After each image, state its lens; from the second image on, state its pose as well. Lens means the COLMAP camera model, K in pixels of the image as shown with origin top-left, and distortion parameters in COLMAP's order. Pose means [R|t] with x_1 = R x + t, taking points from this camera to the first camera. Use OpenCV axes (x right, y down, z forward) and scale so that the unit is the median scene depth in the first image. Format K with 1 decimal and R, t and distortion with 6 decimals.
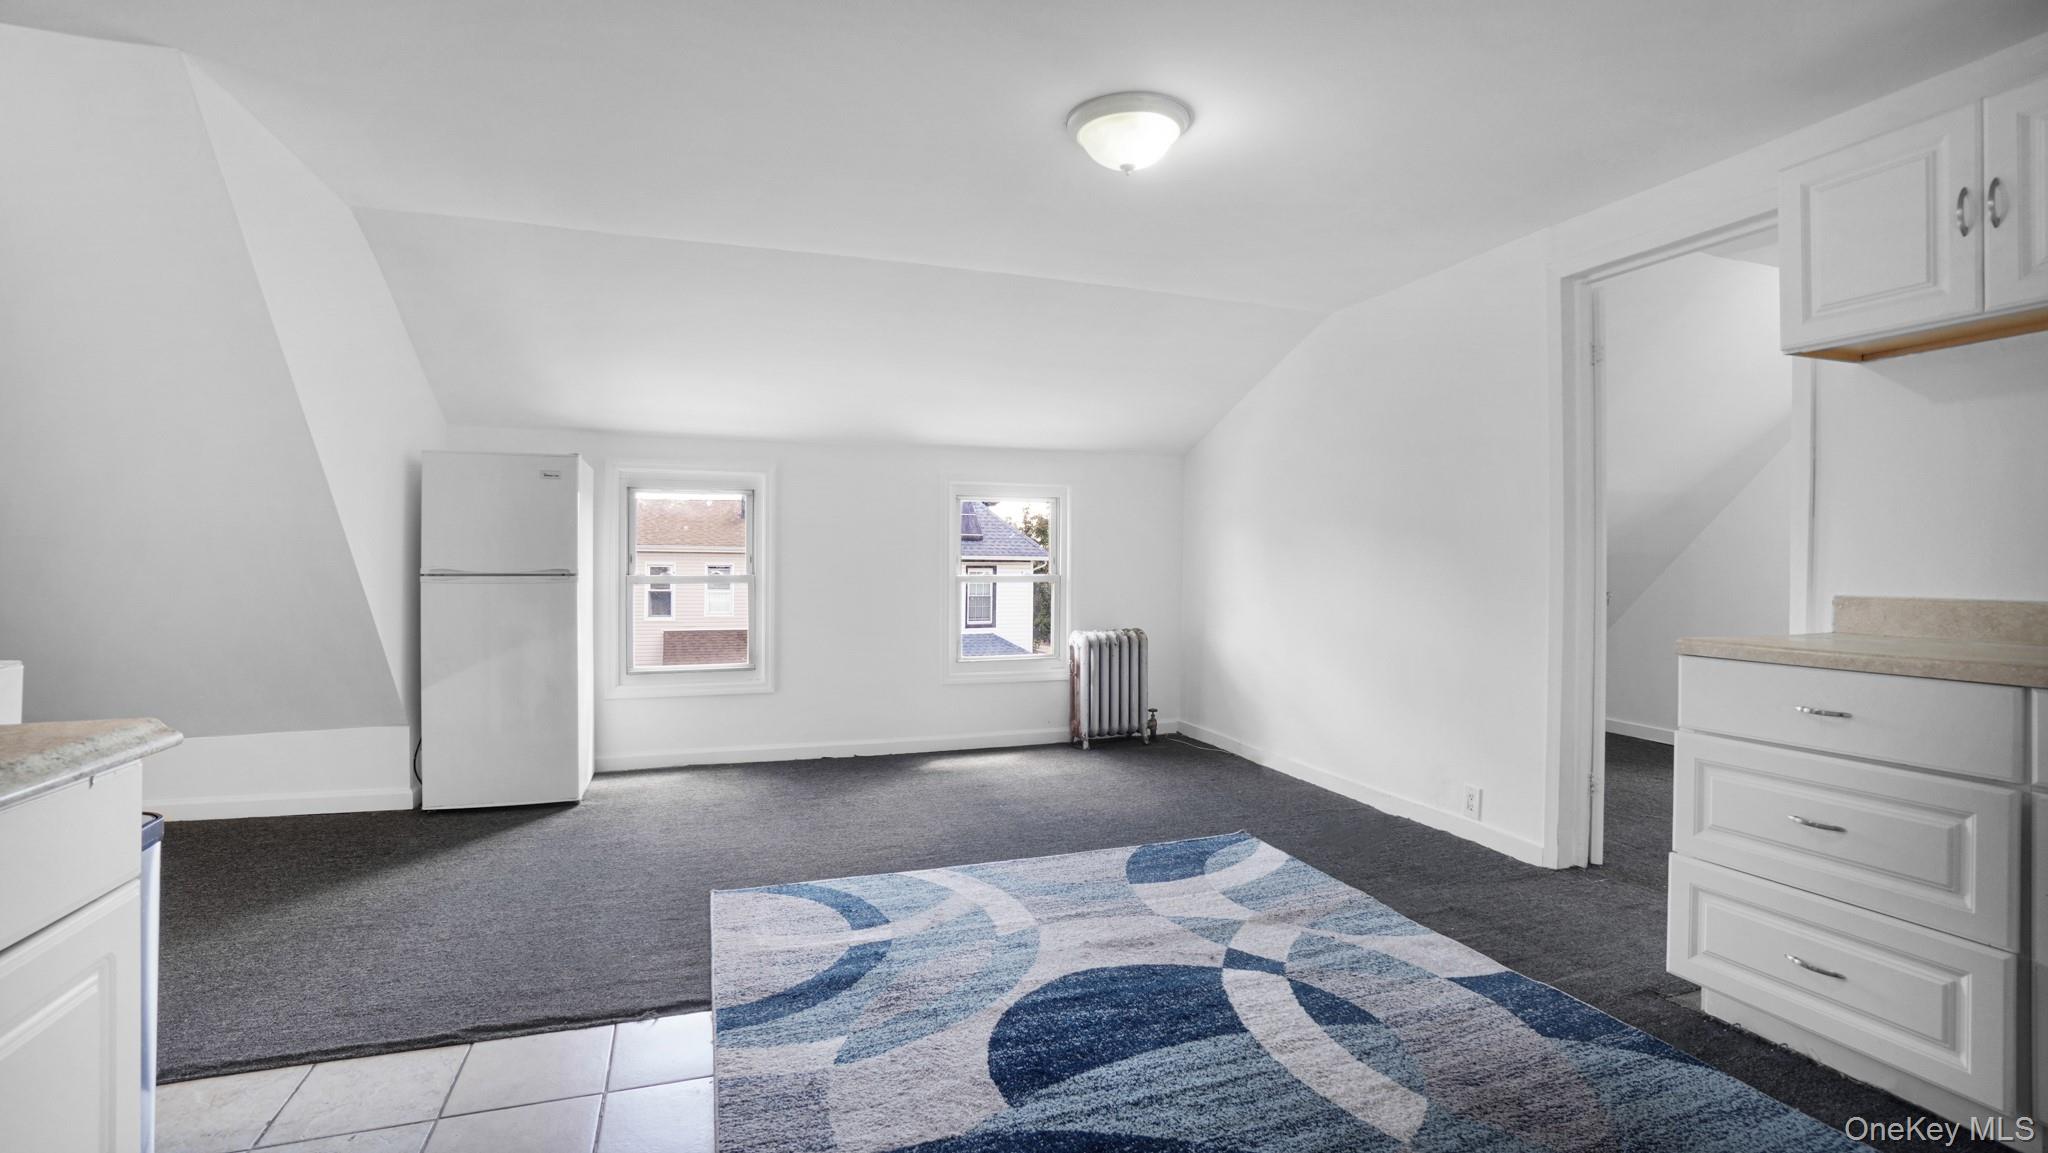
lens RADIAL K [[920.1, 0, 1019.1], [0, 920.1, 562.7], [0, 0, 1]] dist [-0.070799, 0.023785]
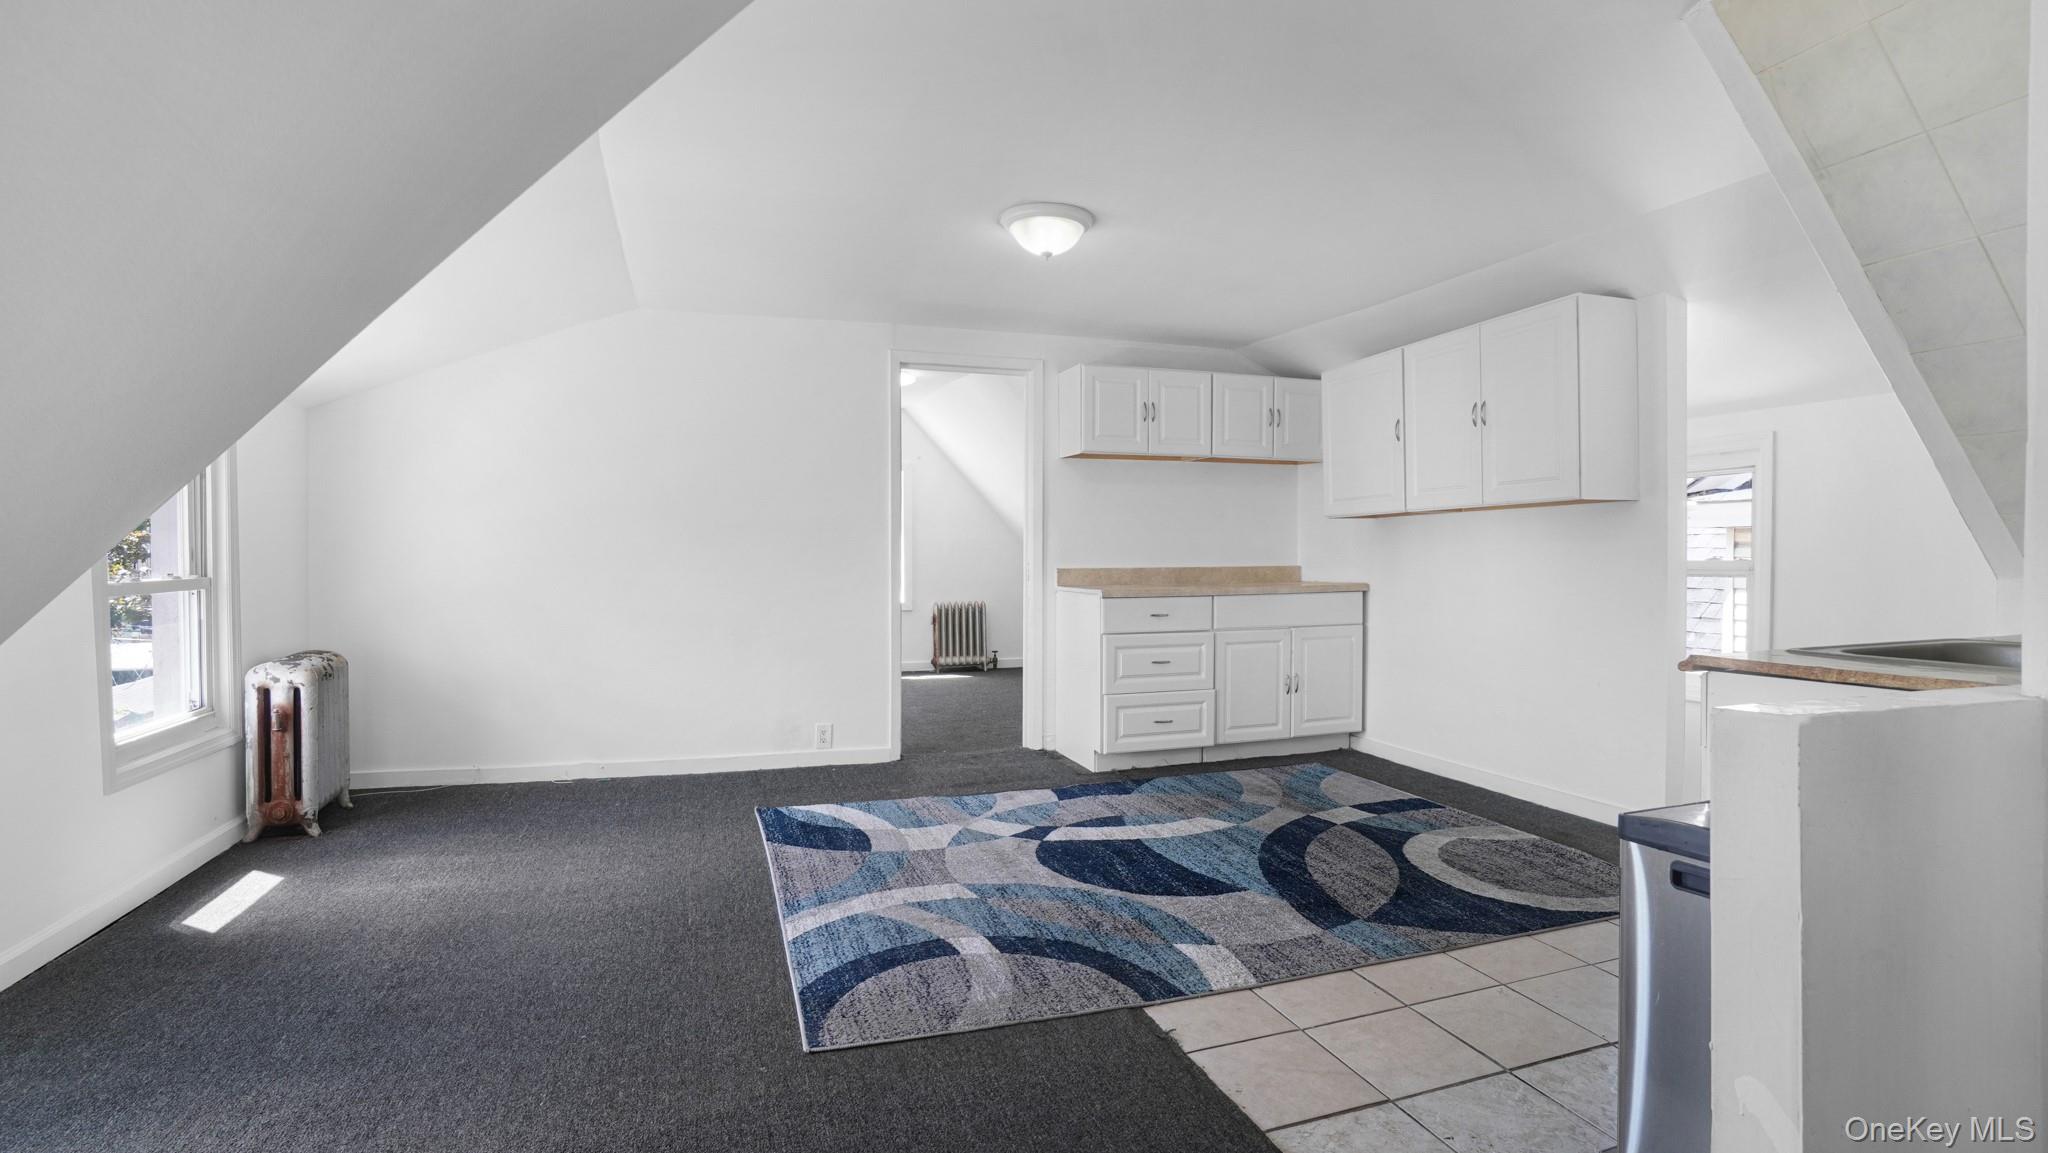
lens RADIAL K [[937.2, 0, 1010.5], [0, 937.2, 573.5], [0, 0, 1]] dist [-0.049507, 0.000113]
pose [[0.021586, -0.026339, 0.999420, -1.209800], [0.003767, 0.999648, 0.026263, -0.008941], [-0.999760, 0.003197, 0.021677, 1.001417]]
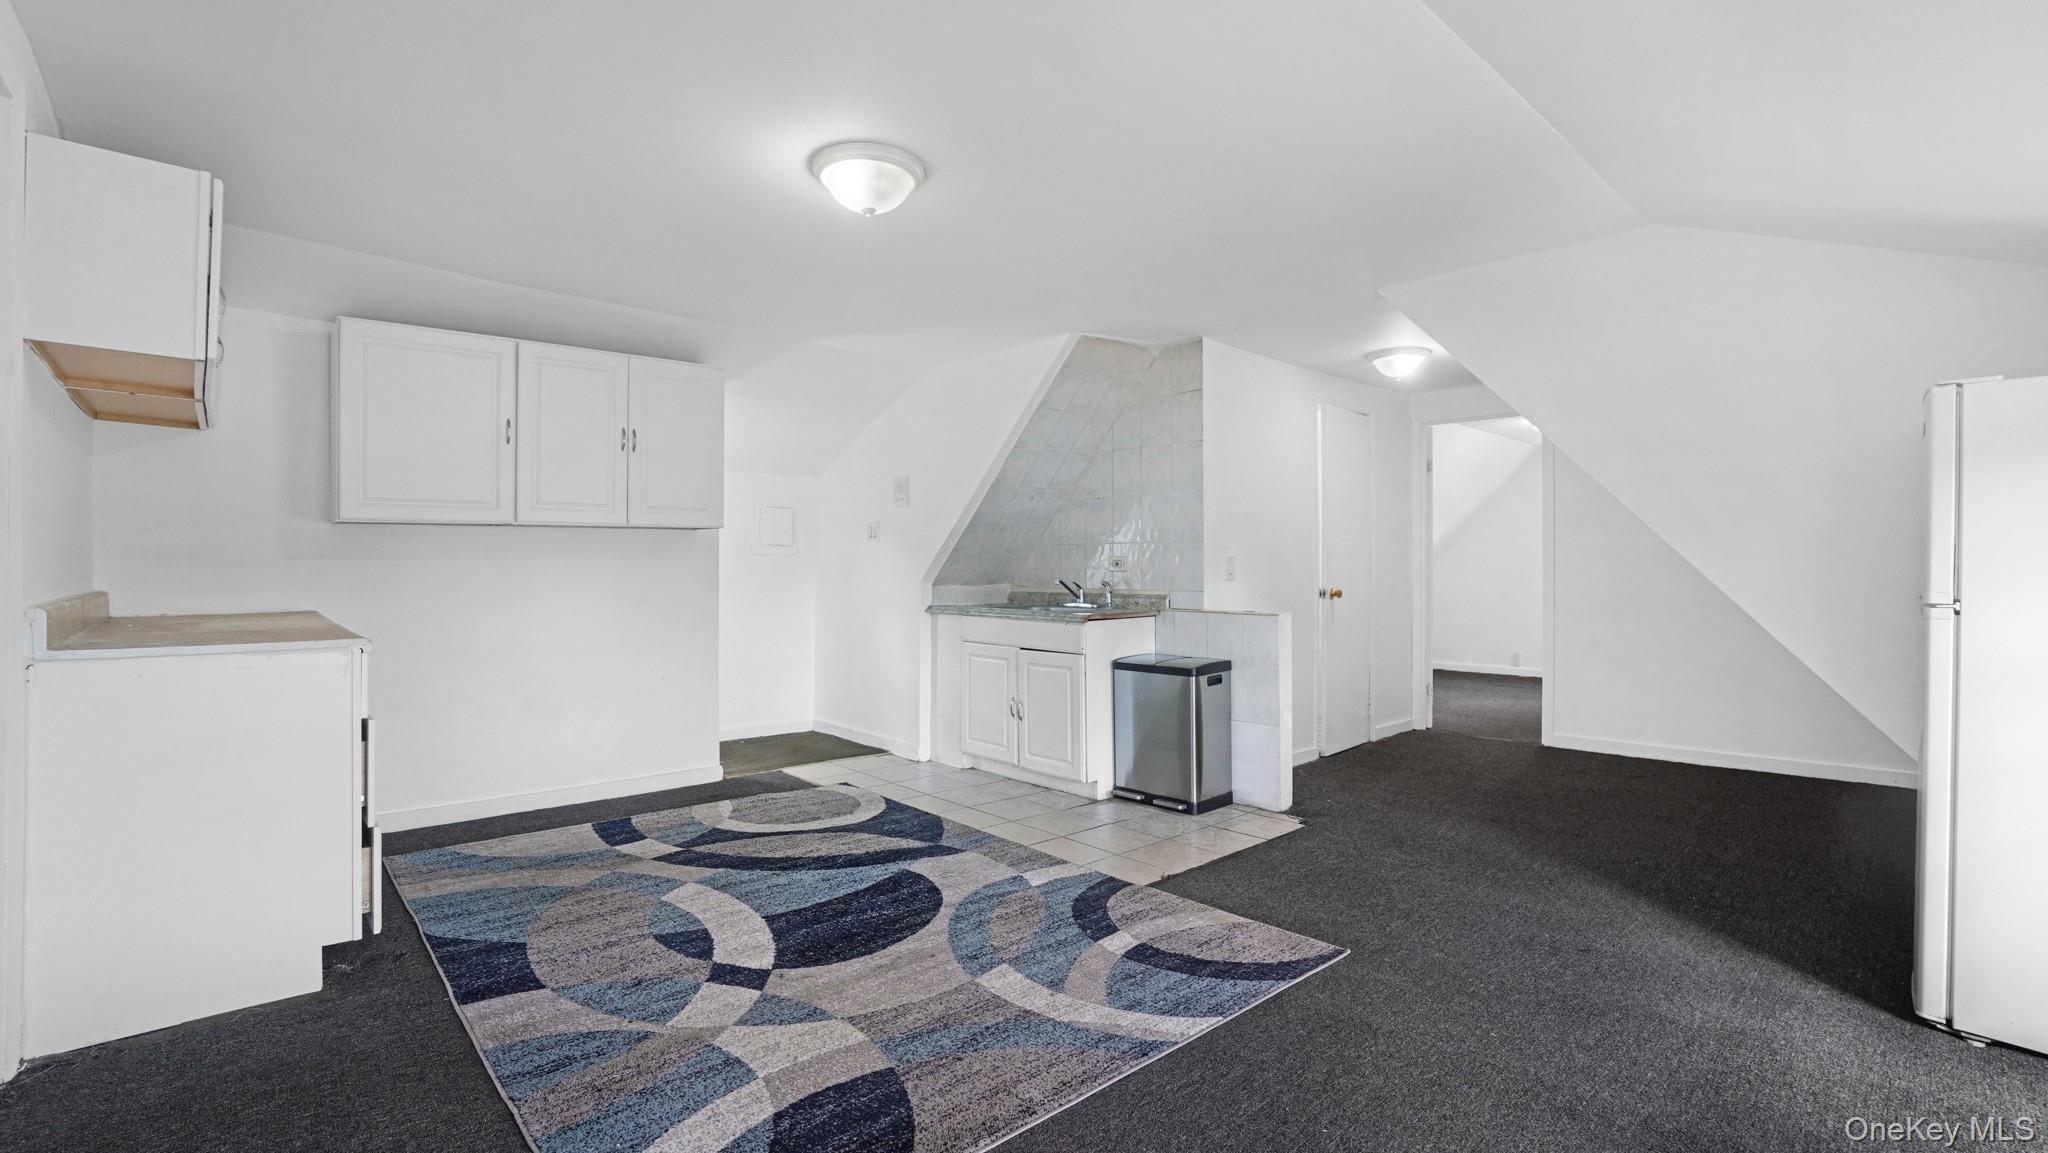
lens RADIAL K [[920.1, 0, 1019.1], [0, 920.1, 562.7], [0, 0, 1]] dist [-0.070799, 0.023785]
pose [[-0.921531, -0.008440, -0.388214, 0.362779], [-0.006901, 0.999962, -0.005361, -0.009317], [0.388244, -0.002261, -0.921554, 2.023642]]
